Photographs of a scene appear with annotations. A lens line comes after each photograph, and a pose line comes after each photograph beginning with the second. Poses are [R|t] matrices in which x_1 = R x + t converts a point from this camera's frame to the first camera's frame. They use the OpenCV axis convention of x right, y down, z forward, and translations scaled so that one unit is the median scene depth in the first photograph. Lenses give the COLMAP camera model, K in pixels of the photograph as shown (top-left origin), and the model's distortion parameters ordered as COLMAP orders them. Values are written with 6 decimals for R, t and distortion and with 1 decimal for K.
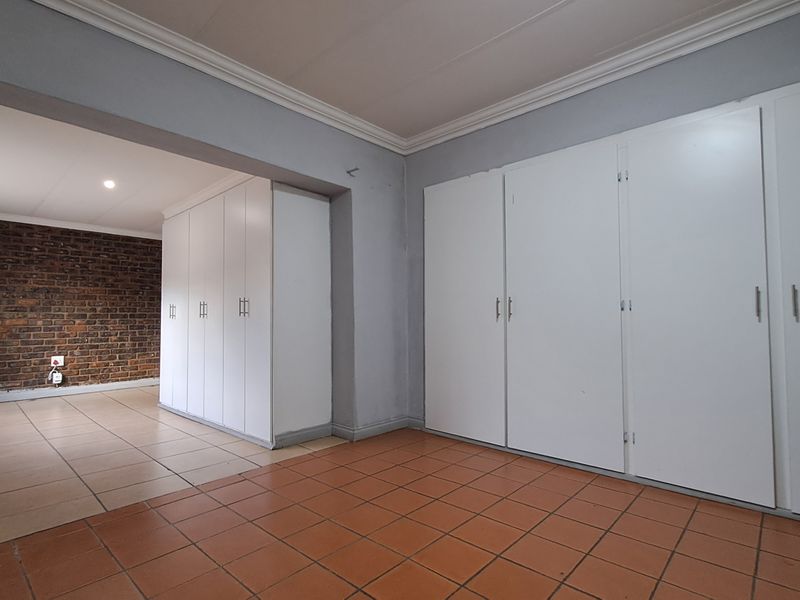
lens RADIAL K [[422.5, 0, 403.0], [0, 422.5, 302.8], [0, 0, 1]] dist [0.002133, 0.000900]
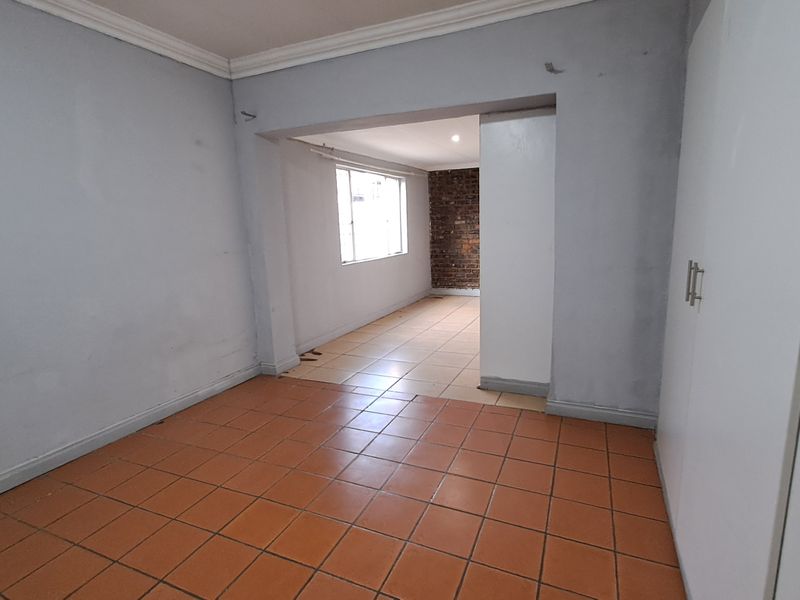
lens RADIAL K [[422.5, 0, 403.9], [0, 422.5, 298.2], [0, 0, 1]] dist [0.002133, 0.000900]
pose [[0.335341, 0.155881, -0.929111, 0.539806], [0.064422, 0.980113, 0.187690, -0.077132], [0.939892, -0.122795, 0.318630, 0.486438]]
